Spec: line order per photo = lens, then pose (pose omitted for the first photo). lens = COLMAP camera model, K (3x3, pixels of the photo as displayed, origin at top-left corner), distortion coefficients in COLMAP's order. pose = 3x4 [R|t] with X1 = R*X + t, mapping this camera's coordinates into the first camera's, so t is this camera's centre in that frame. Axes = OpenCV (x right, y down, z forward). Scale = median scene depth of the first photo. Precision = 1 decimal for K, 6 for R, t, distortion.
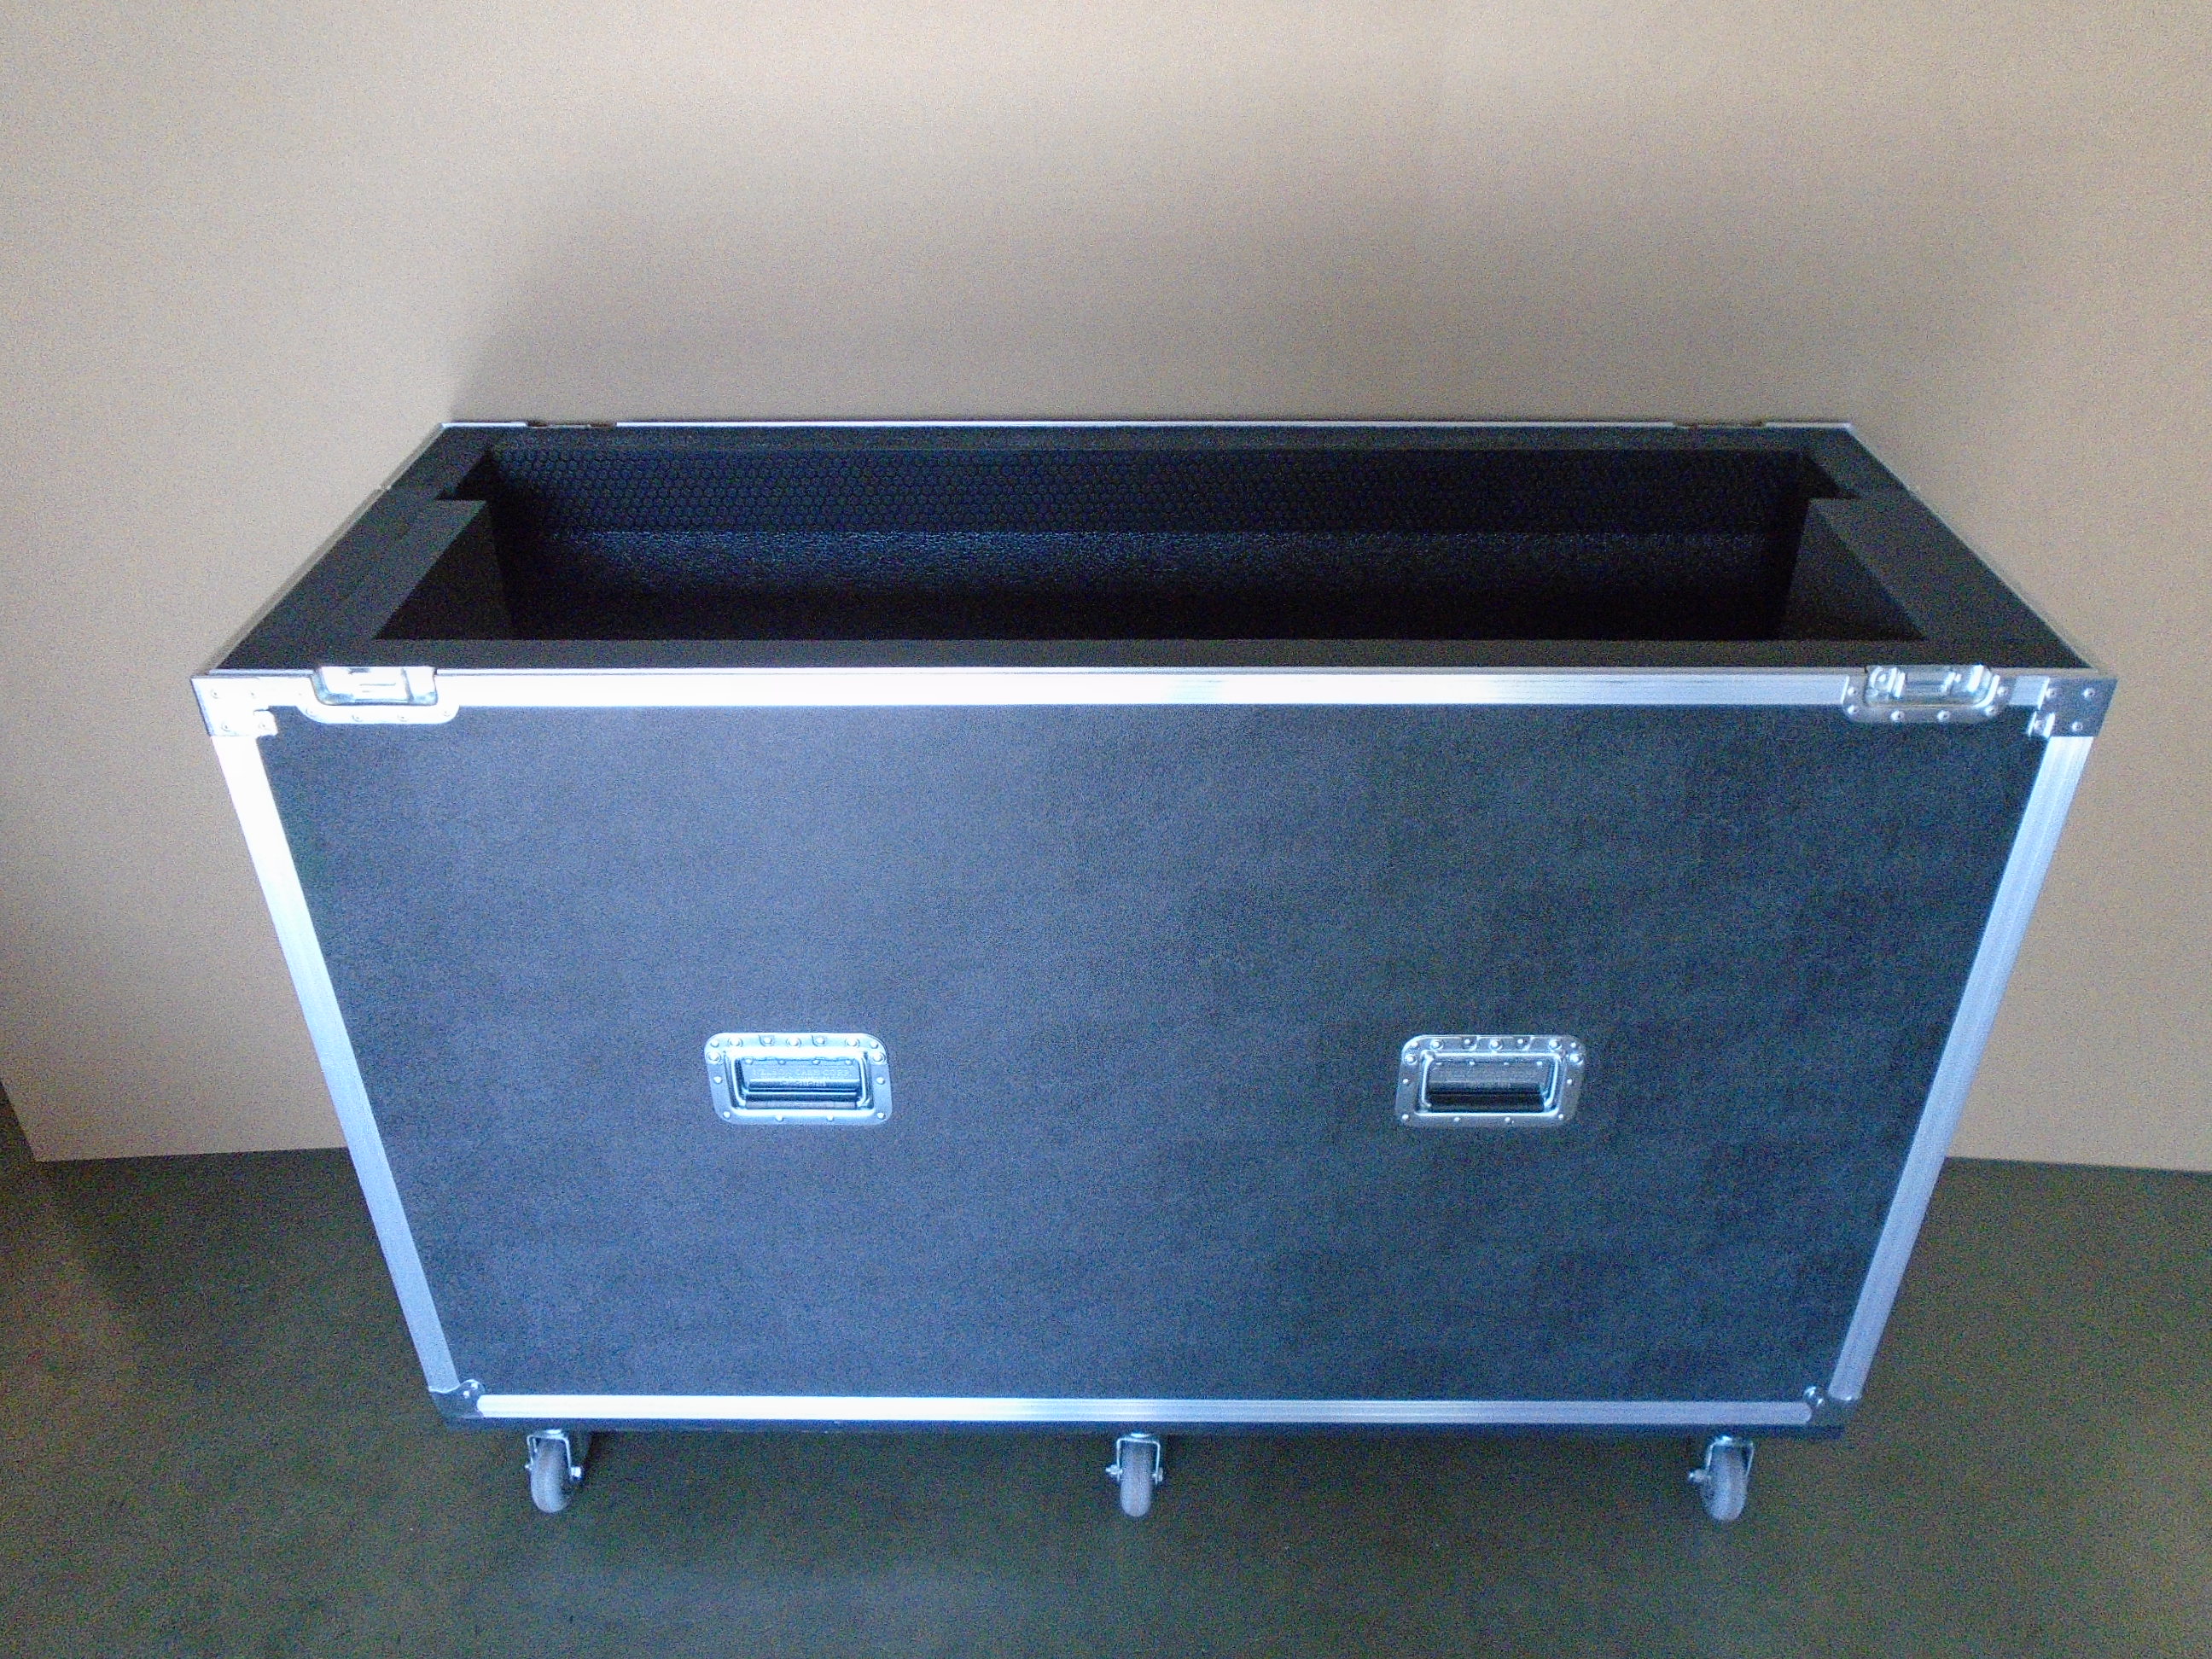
lens RADIAL K [[1682.3, 0, 1110.4], [0, 1682.3, 820.6], [0, 0, 1]] dist [0.006384, -0.002854]
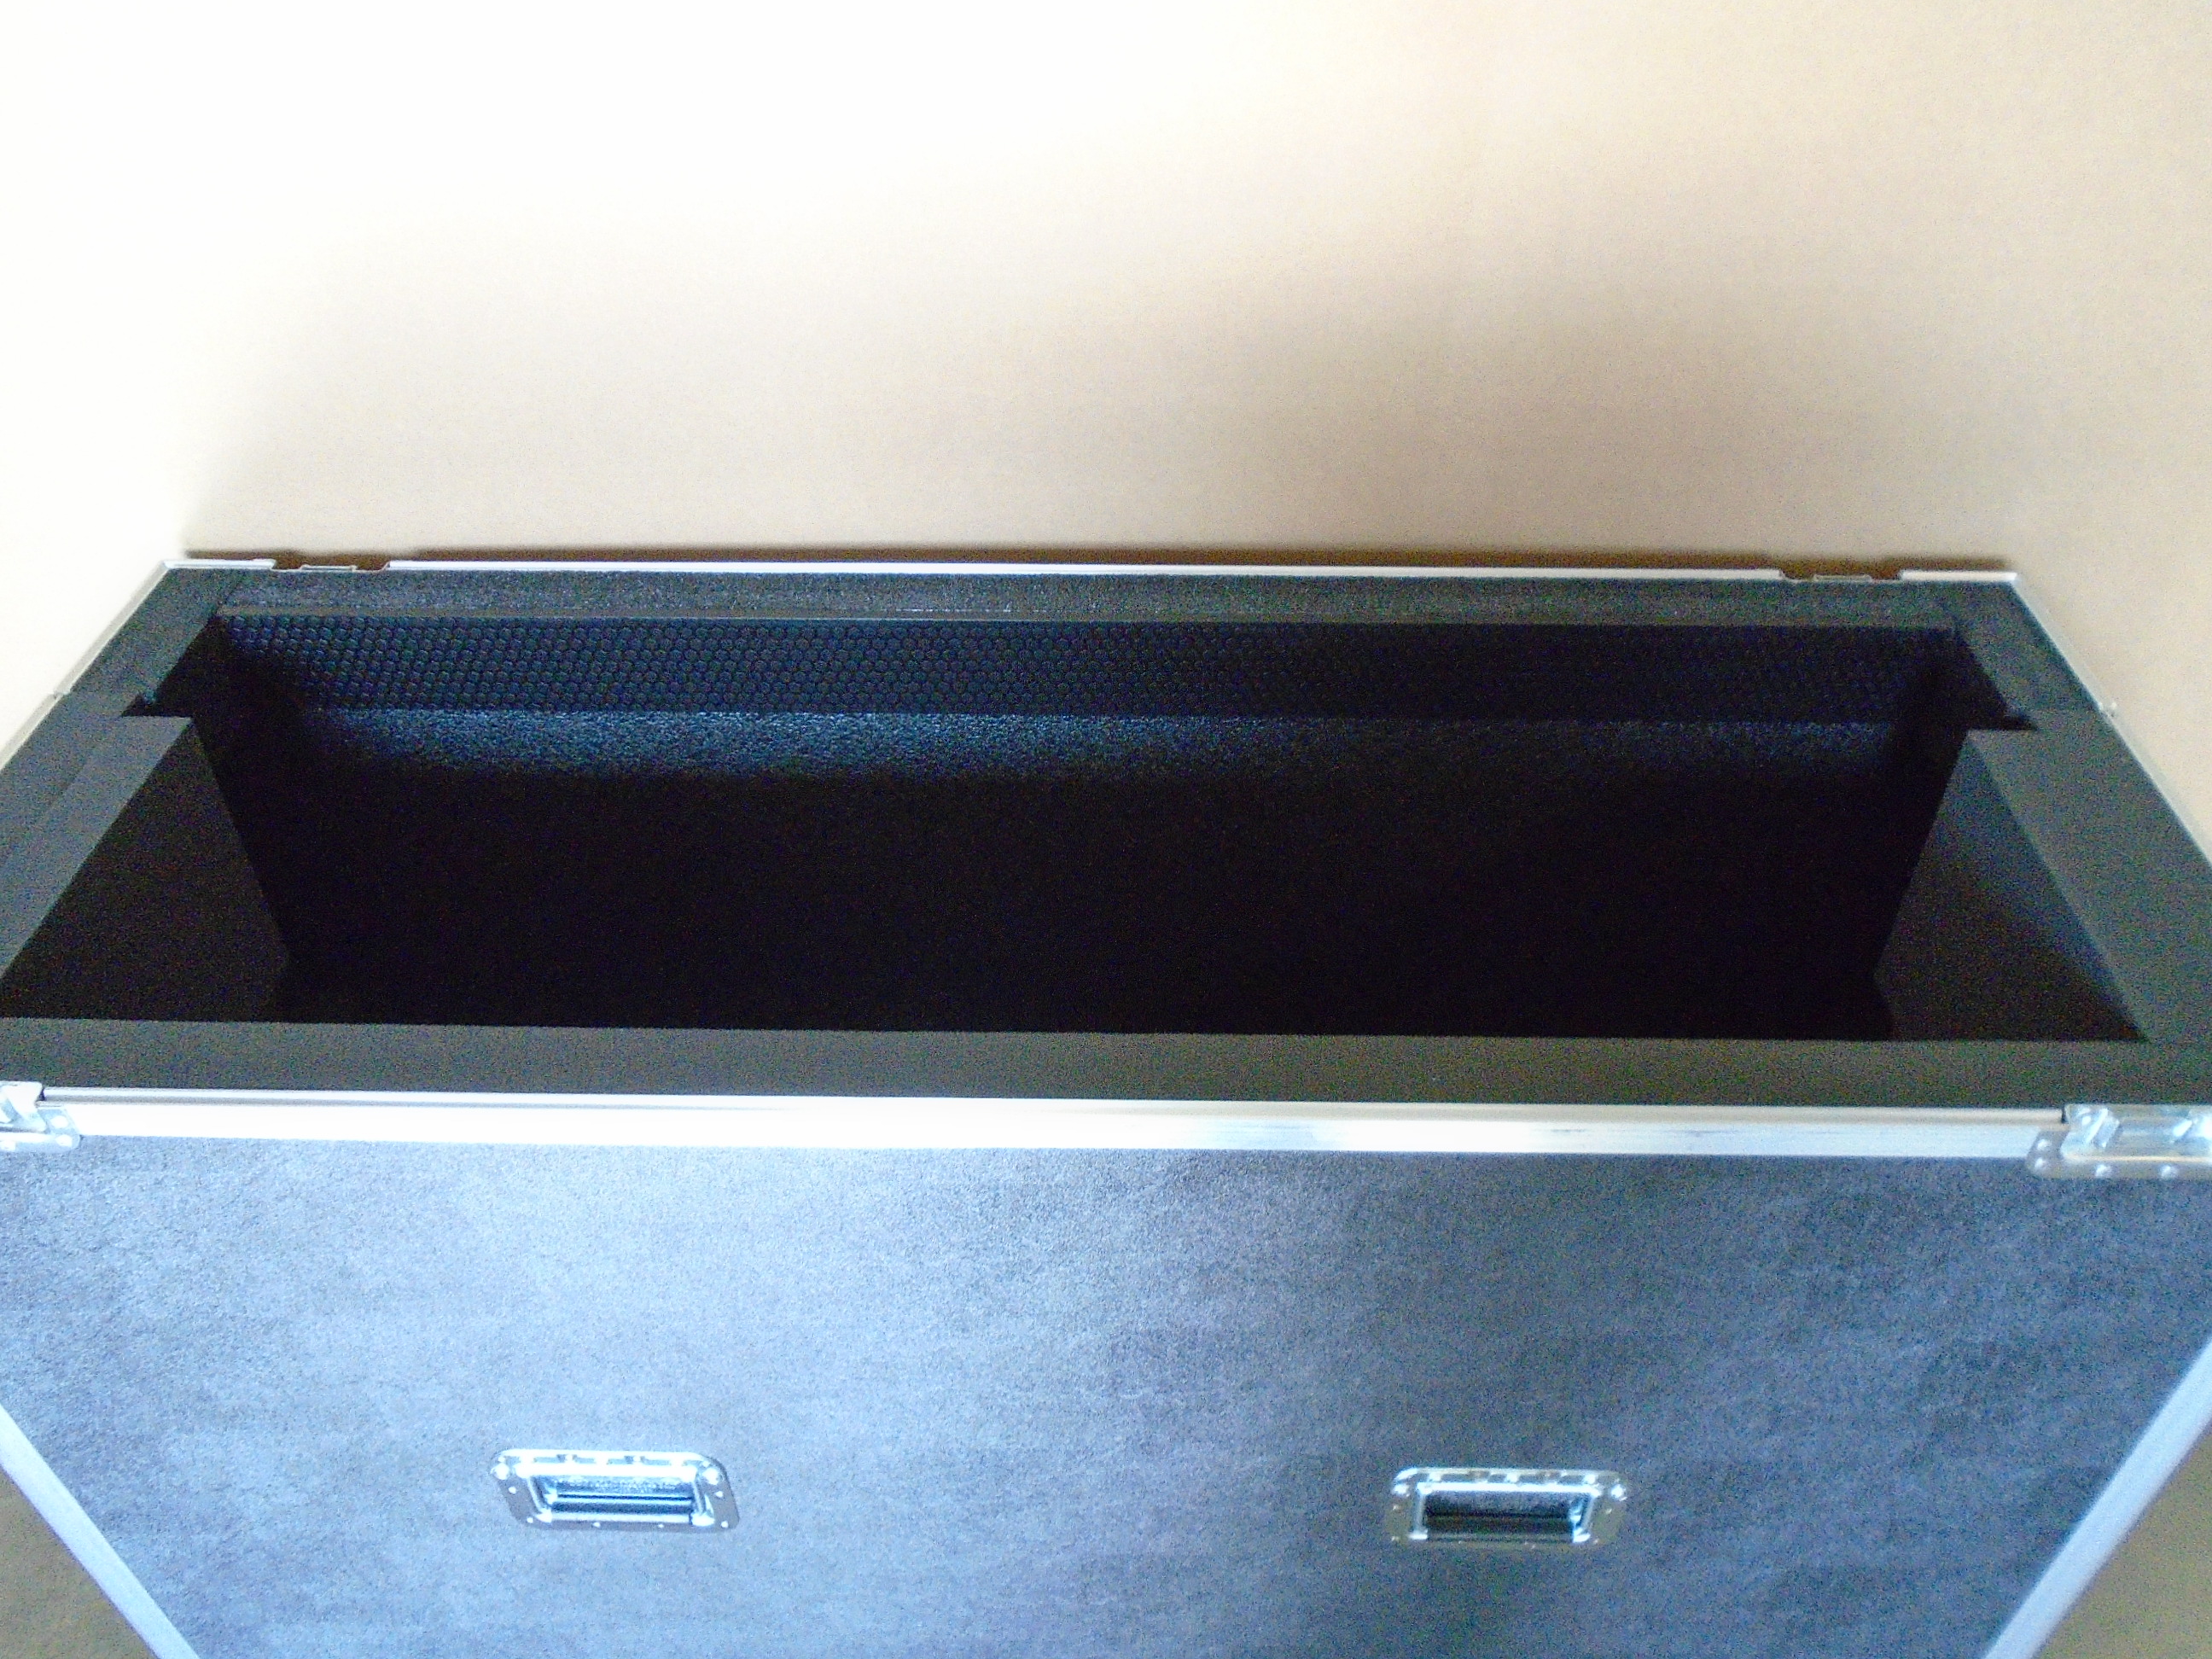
lens RADIAL K [[1682.3, 0, 1107.1], [0, 1682.3, 836.6], [0, 0, 1]] dist [0.006384, -0.002854]
pose [[0.999882, 0.005330, -0.014421, 0.052556], [-0.003474, 0.992049, 0.125807, -0.249283], [0.014977, -0.125742, 0.991950, 0.271762]]
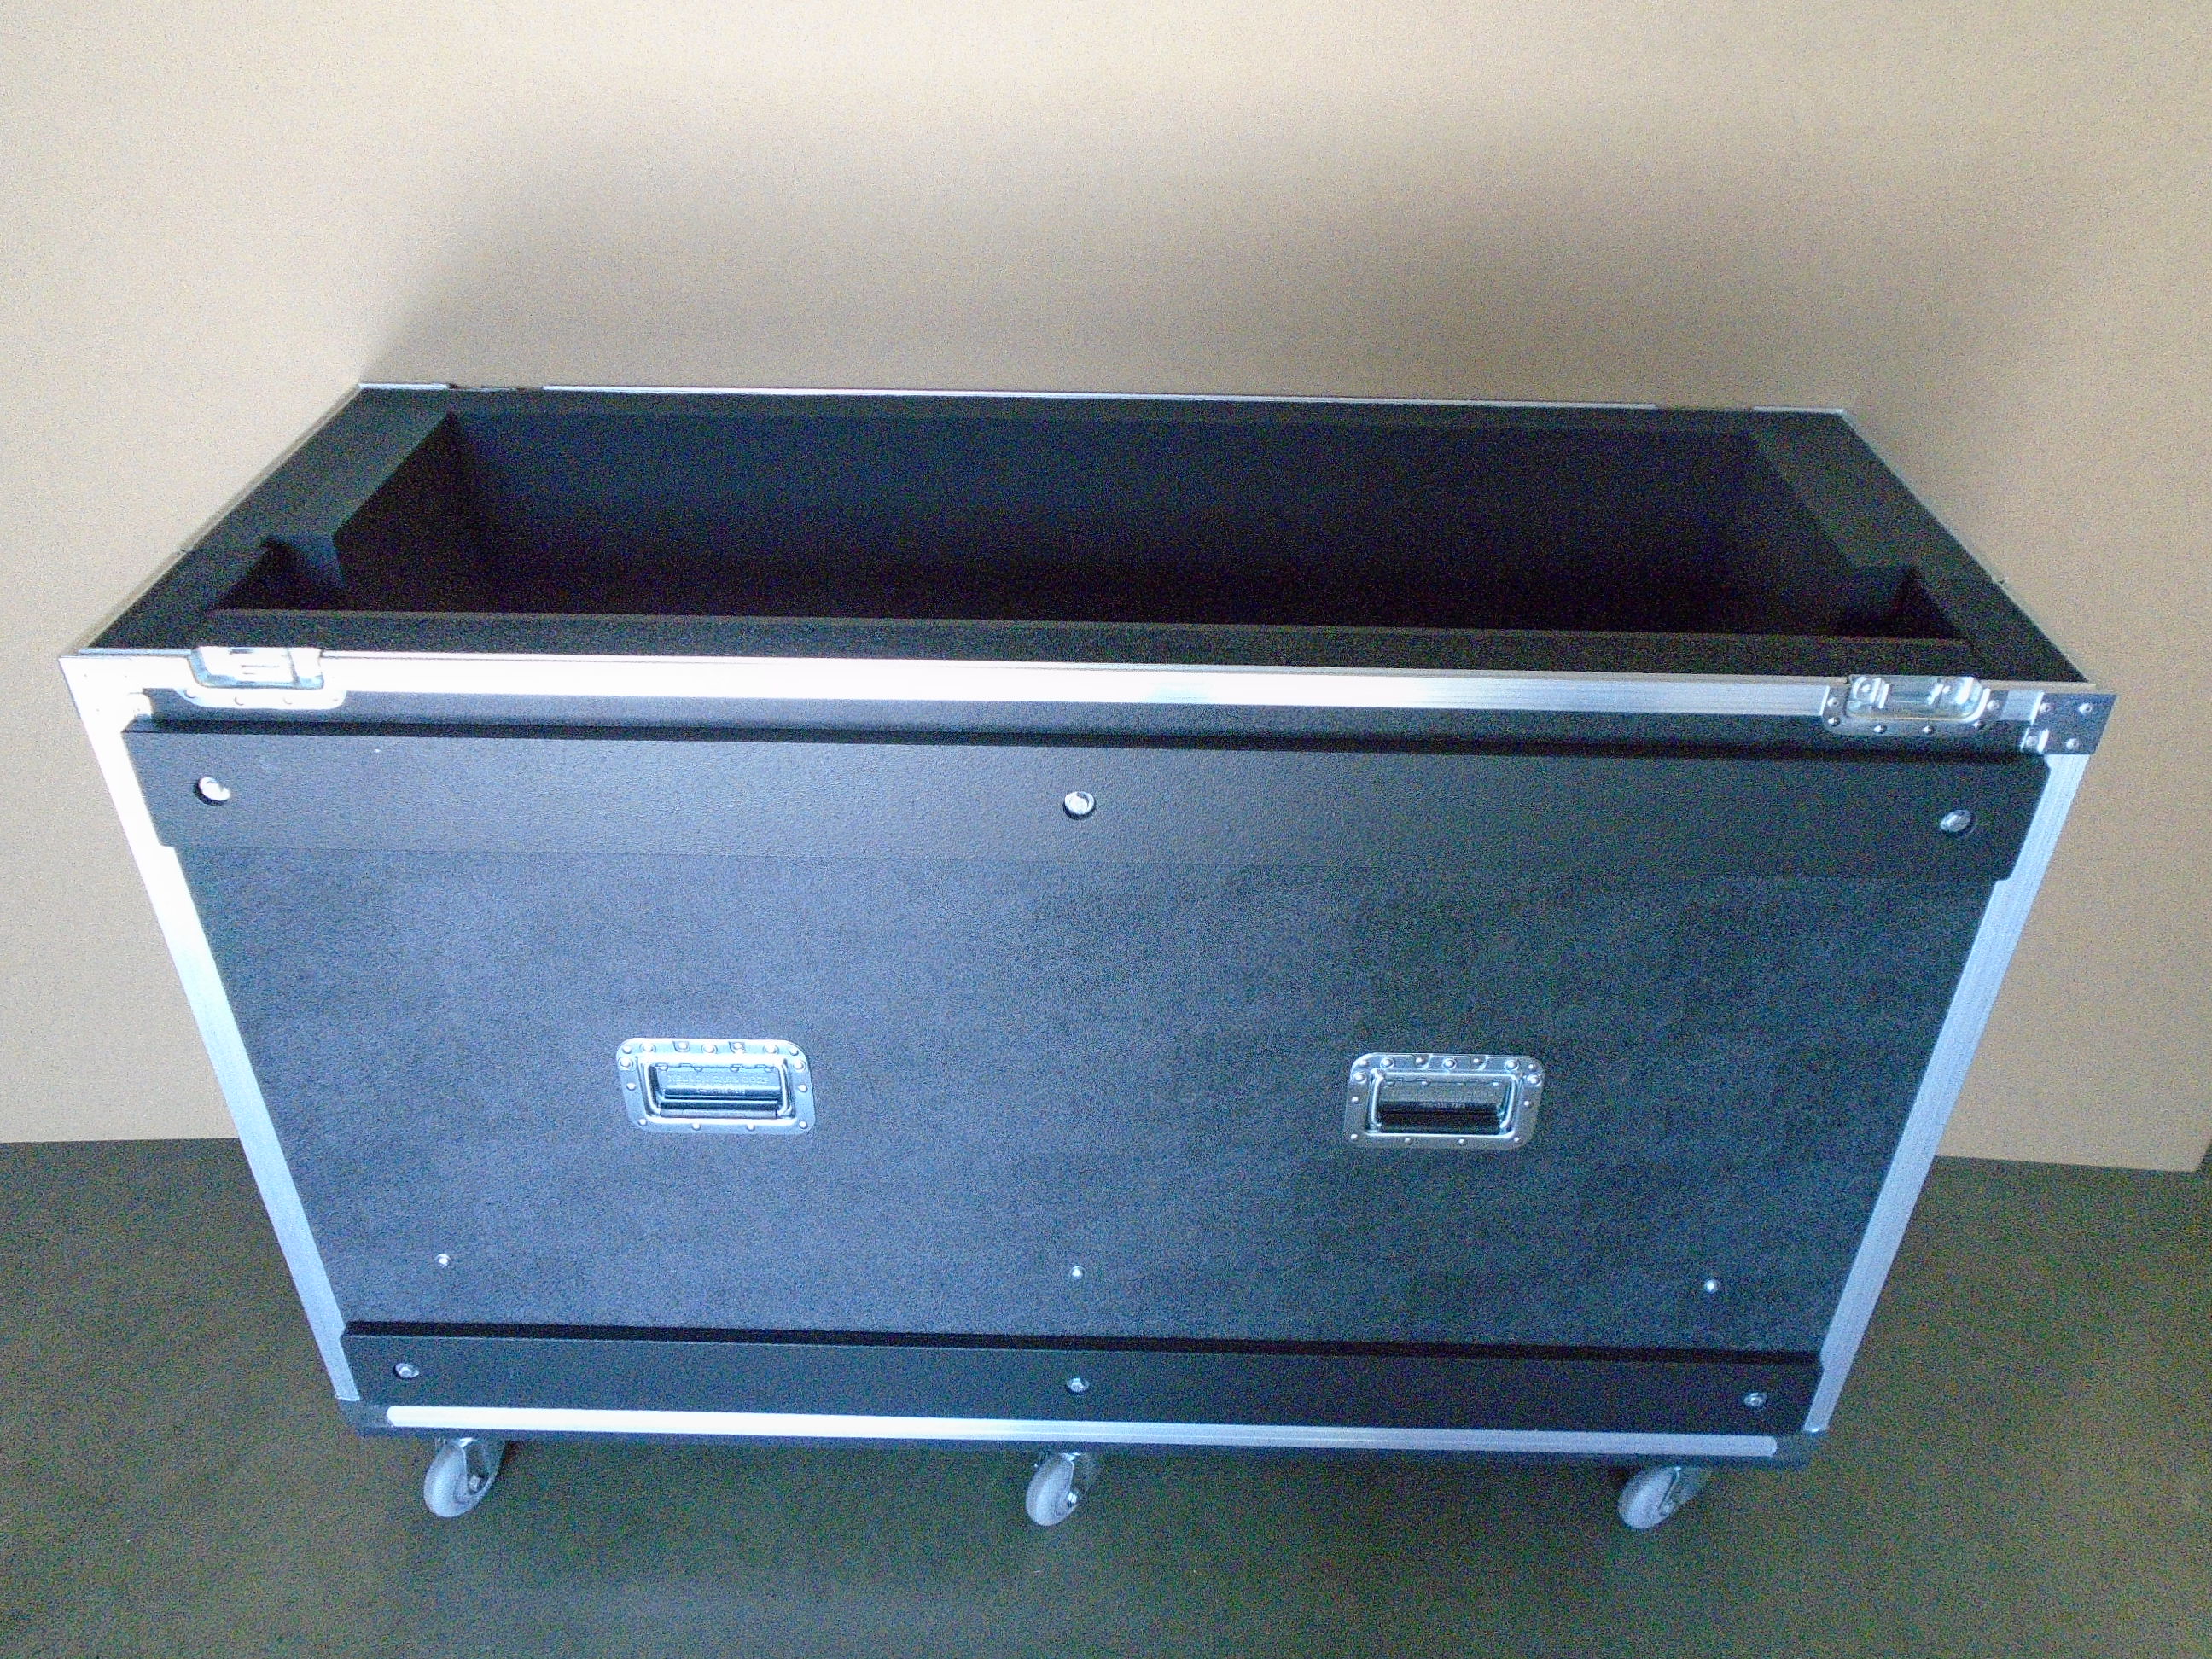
lens RADIAL K [[1682.3, 0, 1108.2], [0, 1682.3, 832.5], [0, 0, 1]] dist [0.006384, -0.002854]
pose [[0.999857, 0.016739, -0.002211, 0.036390], [-0.016673, 0.999502, 0.026795, -0.019216], [0.002658, -0.026755, 0.999638, 0.055013]]
